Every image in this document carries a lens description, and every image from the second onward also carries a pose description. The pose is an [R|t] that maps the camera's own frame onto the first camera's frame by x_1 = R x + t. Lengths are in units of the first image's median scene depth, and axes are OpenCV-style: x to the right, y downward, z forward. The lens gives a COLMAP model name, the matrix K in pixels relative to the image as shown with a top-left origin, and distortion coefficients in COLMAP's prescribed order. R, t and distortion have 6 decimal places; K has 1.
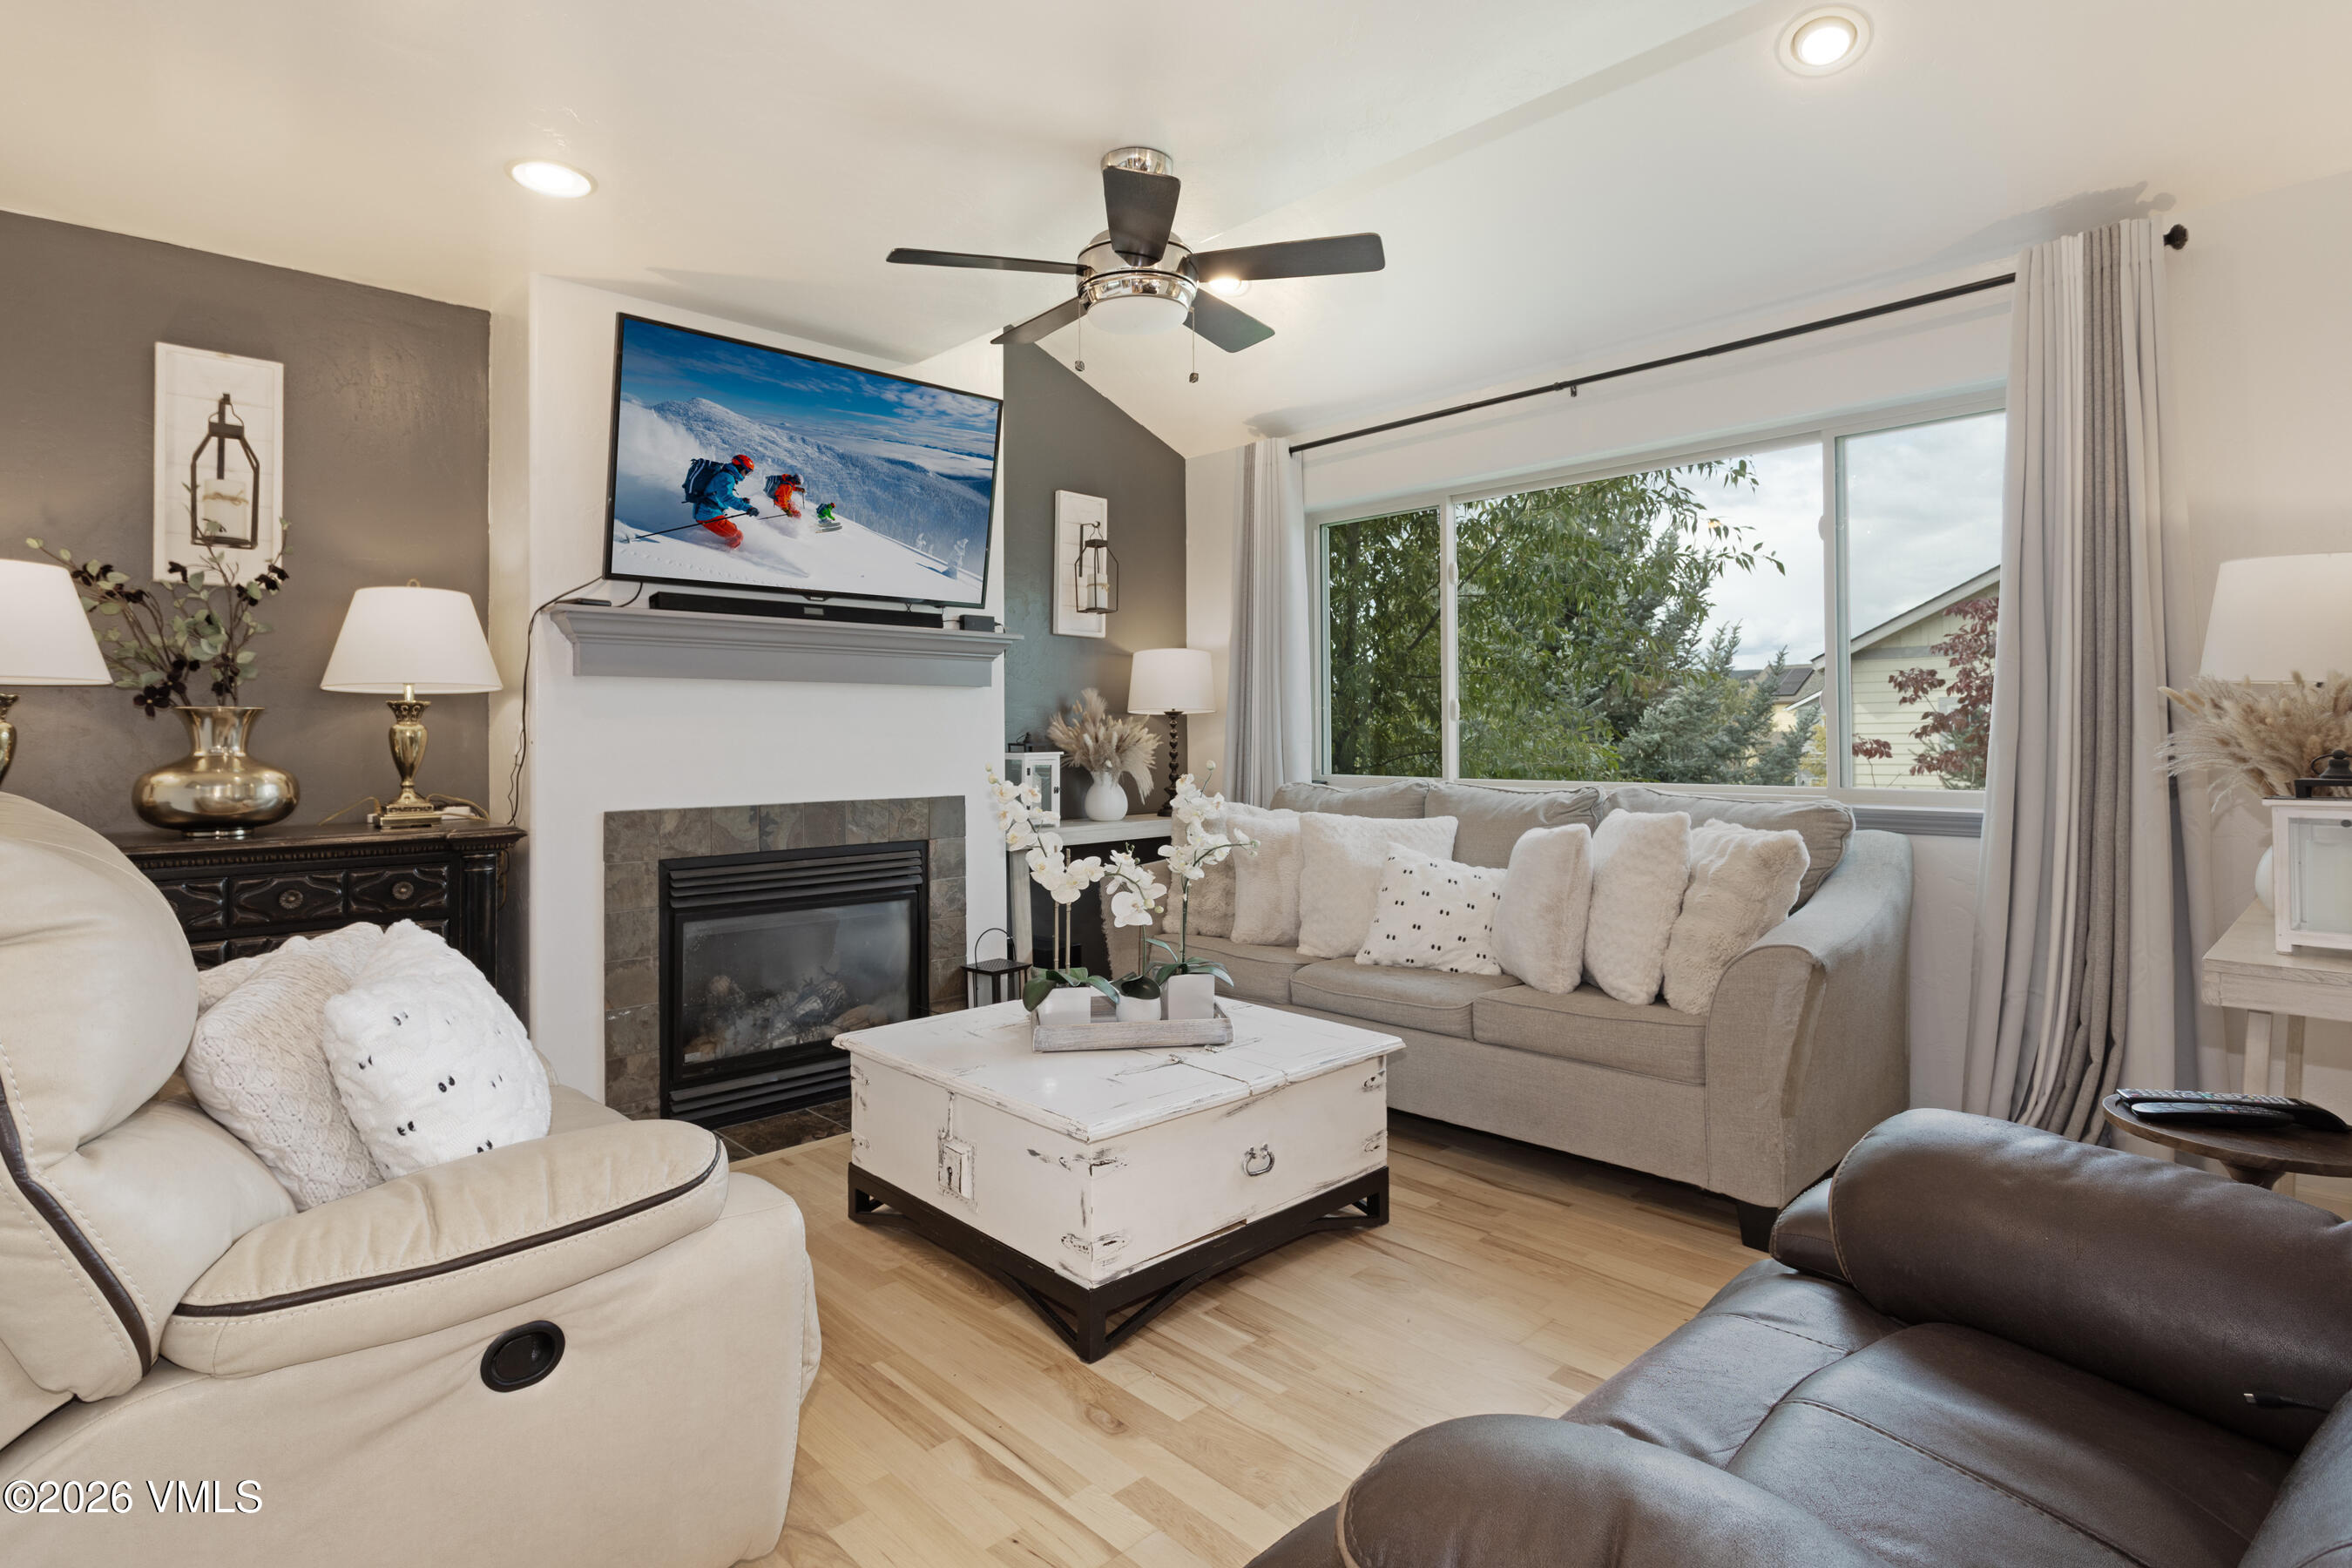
lens RADIAL K [[1171.3, 0, 1175.8], [0, 1171.3, 704.0], [0, 0, 1]] dist [-0.042303, 0.029301]
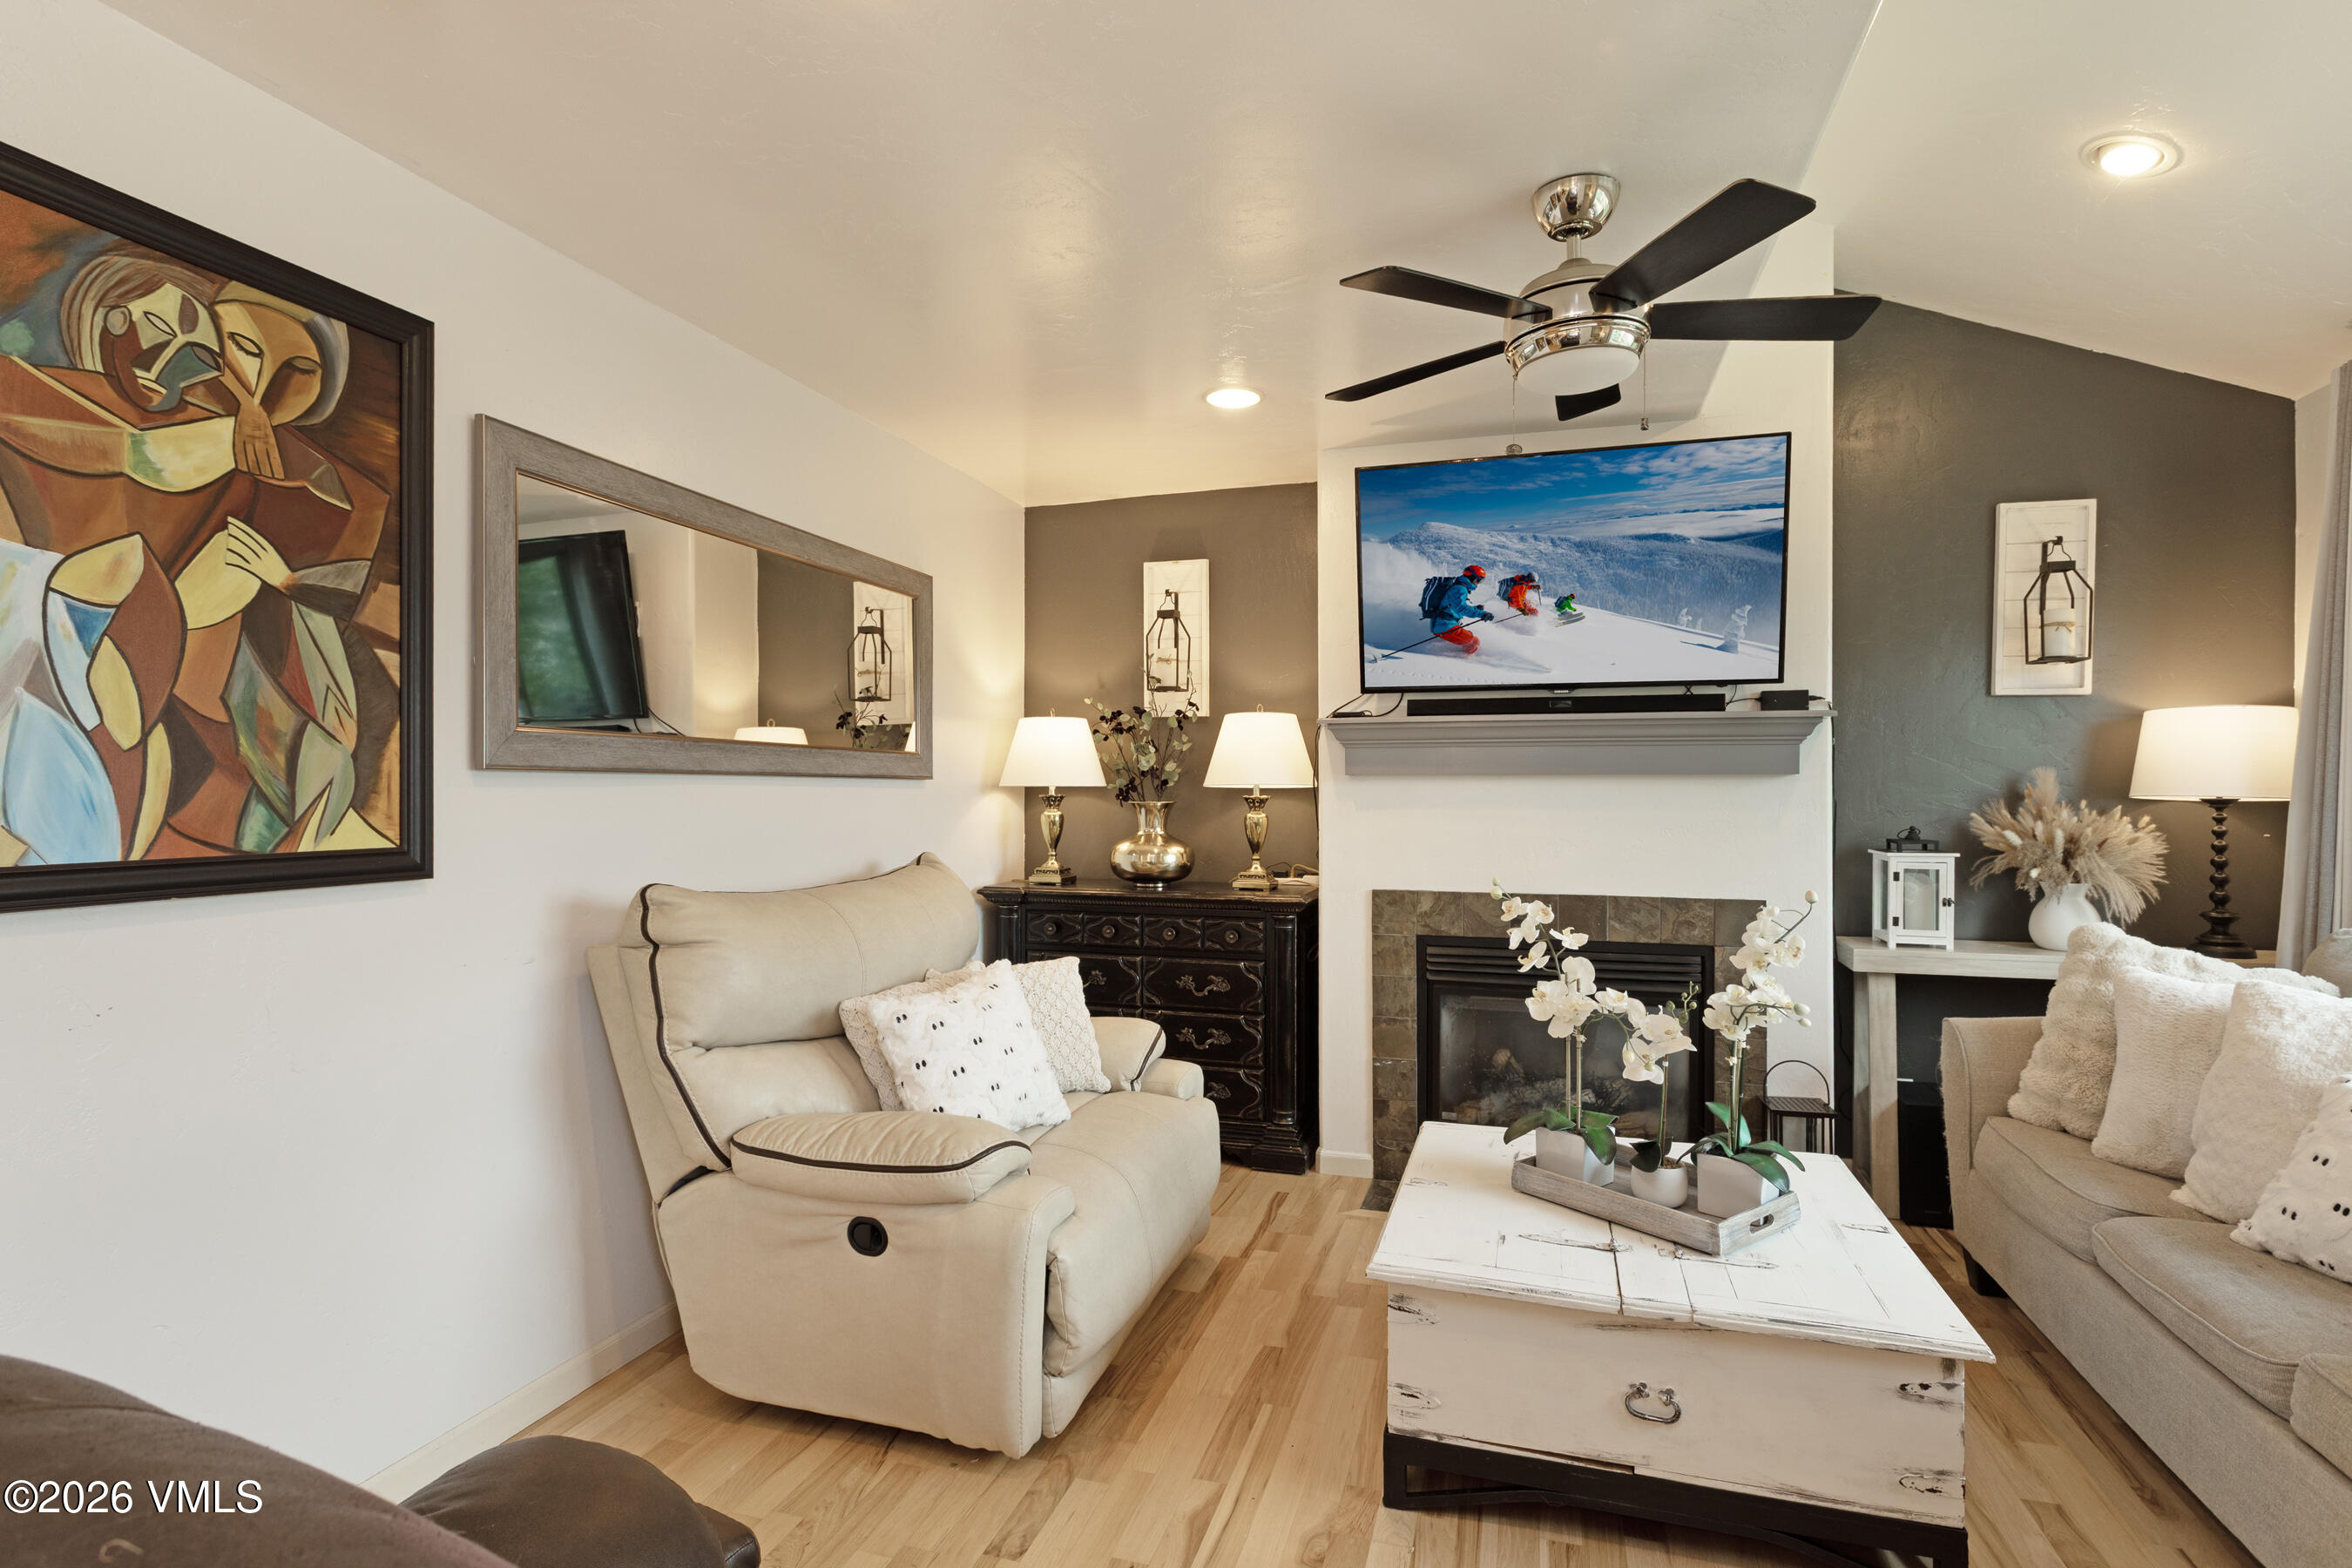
lens RADIAL K [[1170.5, 0, 1176.0], [0, 1170.5, 784.0], [0, 0, 1]] dist [0.000912, -0.000332]
pose [[0.481936, 0.005358, -0.876190, 0.434678], [0.020820, 0.999629, 0.017564, -0.038189], [0.875959, -0.026707, 0.481646, 0.237941]]
